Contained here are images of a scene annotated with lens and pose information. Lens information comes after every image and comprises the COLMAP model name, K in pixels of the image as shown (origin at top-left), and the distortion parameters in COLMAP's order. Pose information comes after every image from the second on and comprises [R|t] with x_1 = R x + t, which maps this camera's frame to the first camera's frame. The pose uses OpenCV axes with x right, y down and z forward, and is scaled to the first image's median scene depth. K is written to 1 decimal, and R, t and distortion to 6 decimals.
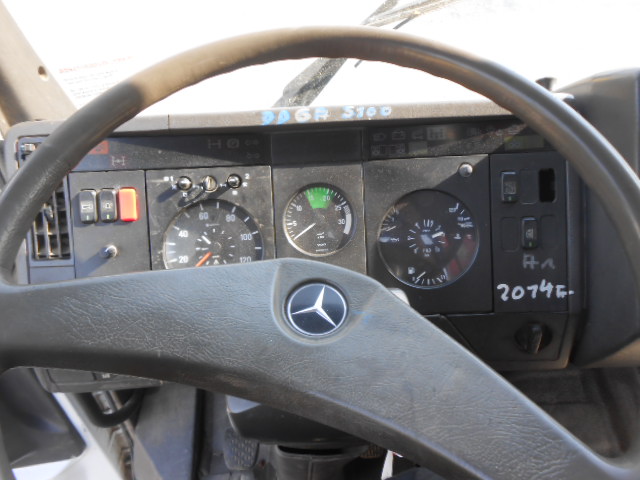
lens RADIAL K [[494.1, 0, 320.4], [0, 494.1, 239.3], [0, 0, 1]] dist [-0.024455, 0.010989]
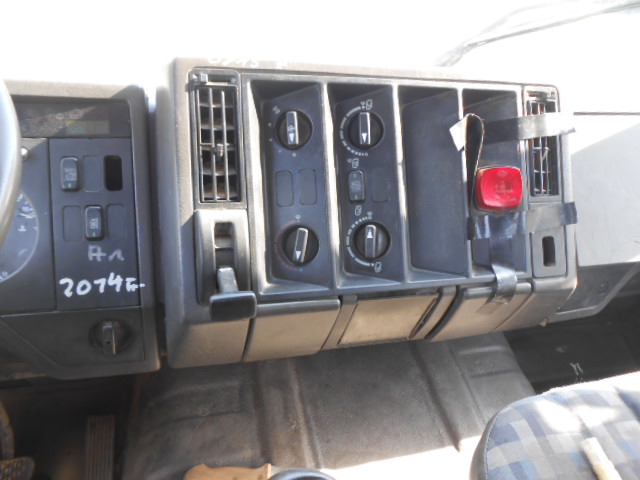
lens RADIAL K [[494.1, 0, 320.4], [0, 494.1, 240.4], [0, 0, 1]] dist [-0.024455, 0.010989]
pose [[0.955505, 0.000378, 0.294974, 0.557687], [0.026862, 0.995733, -0.088290, 0.114768], [-0.293748, 0.092285, 0.951418, -0.016944]]
